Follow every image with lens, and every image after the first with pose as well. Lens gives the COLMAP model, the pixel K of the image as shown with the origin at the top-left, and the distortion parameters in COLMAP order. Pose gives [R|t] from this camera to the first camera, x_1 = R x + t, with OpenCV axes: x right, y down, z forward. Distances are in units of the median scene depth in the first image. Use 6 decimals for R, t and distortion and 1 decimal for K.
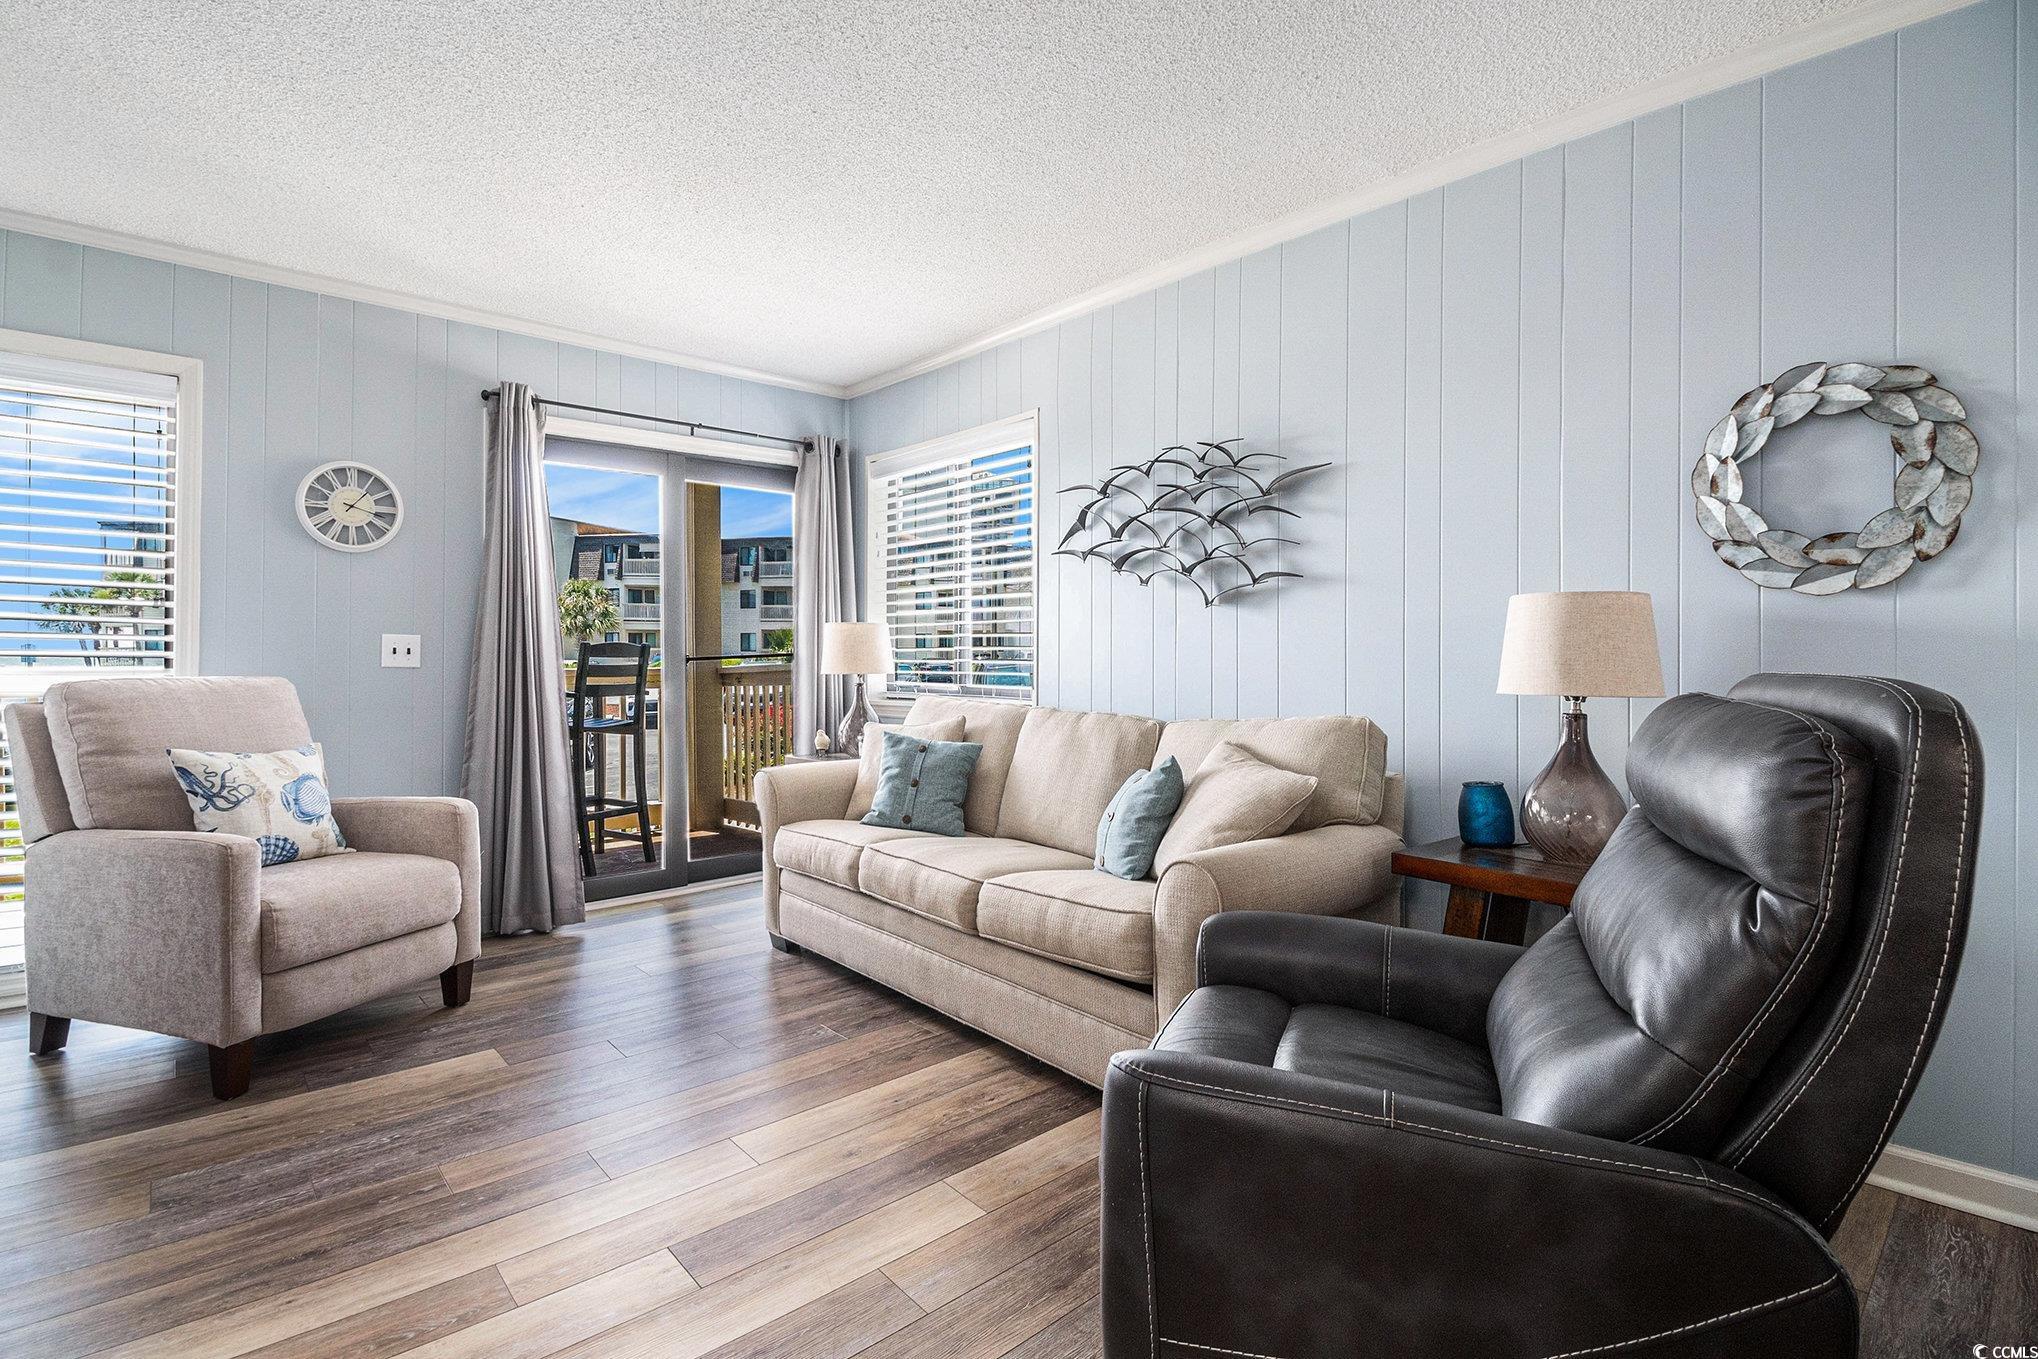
lens RADIAL K [[938.3, 0, 1018.0], [0, 938.3, 662.9], [0, 0, 1]] dist [-0.015880, -0.000495]
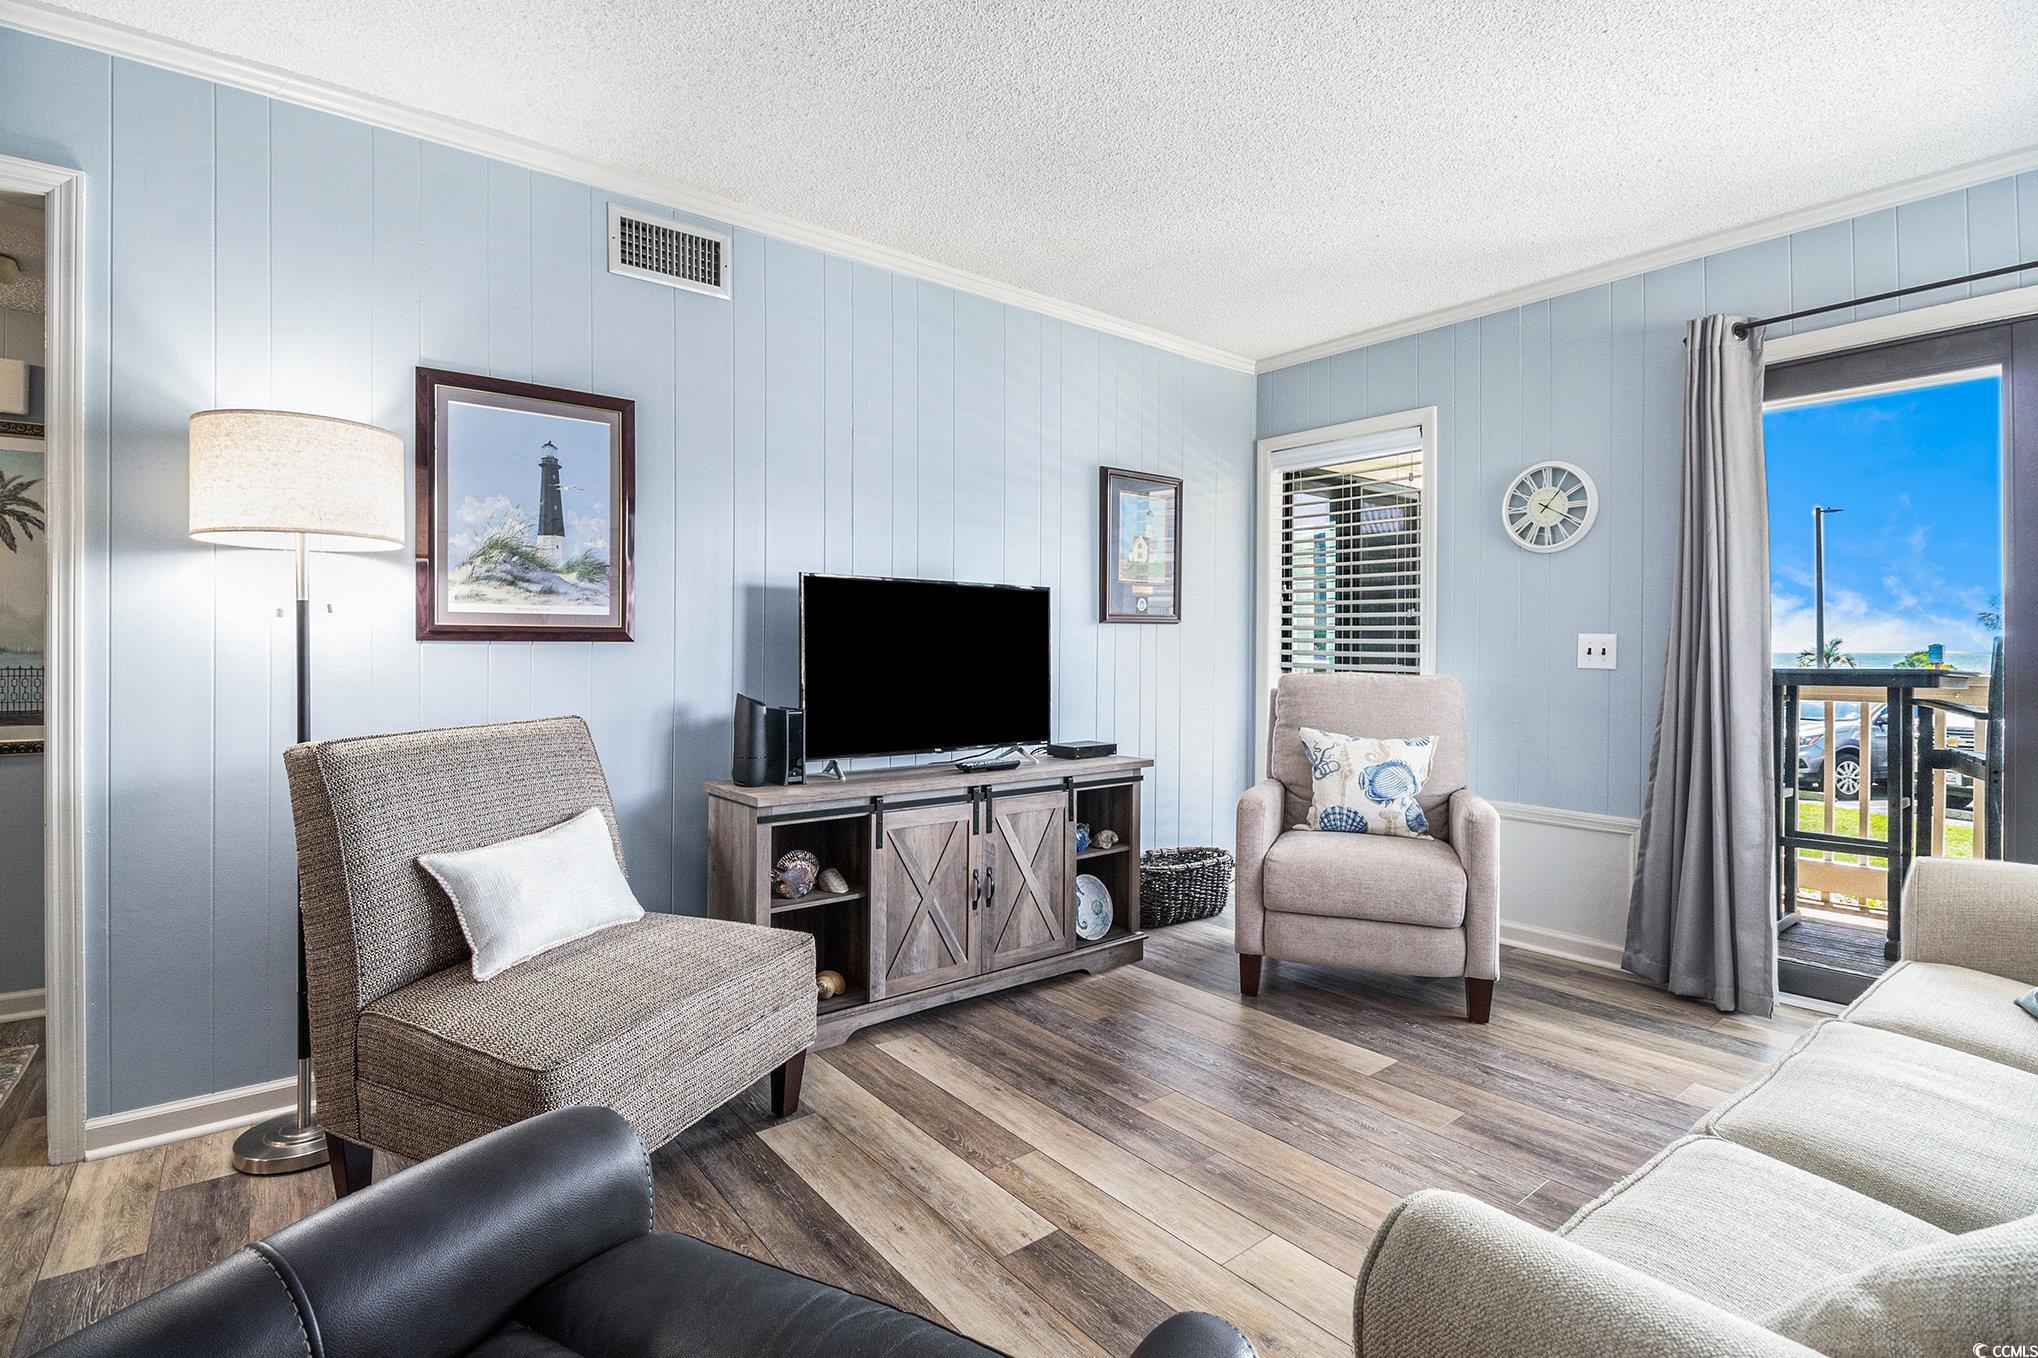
lens RADIAL K [[938.3, 0, 1018.0], [0, 938.3, 672.1], [0, 0, 1]] dist [-0.015880, -0.000495]
pose [[-0.033309, 0.010745, -0.999387, 0.311806], [-0.010074, 0.999888, 0.011086, 0.003789], [0.999394, 0.010438, -0.033197, 0.479347]]
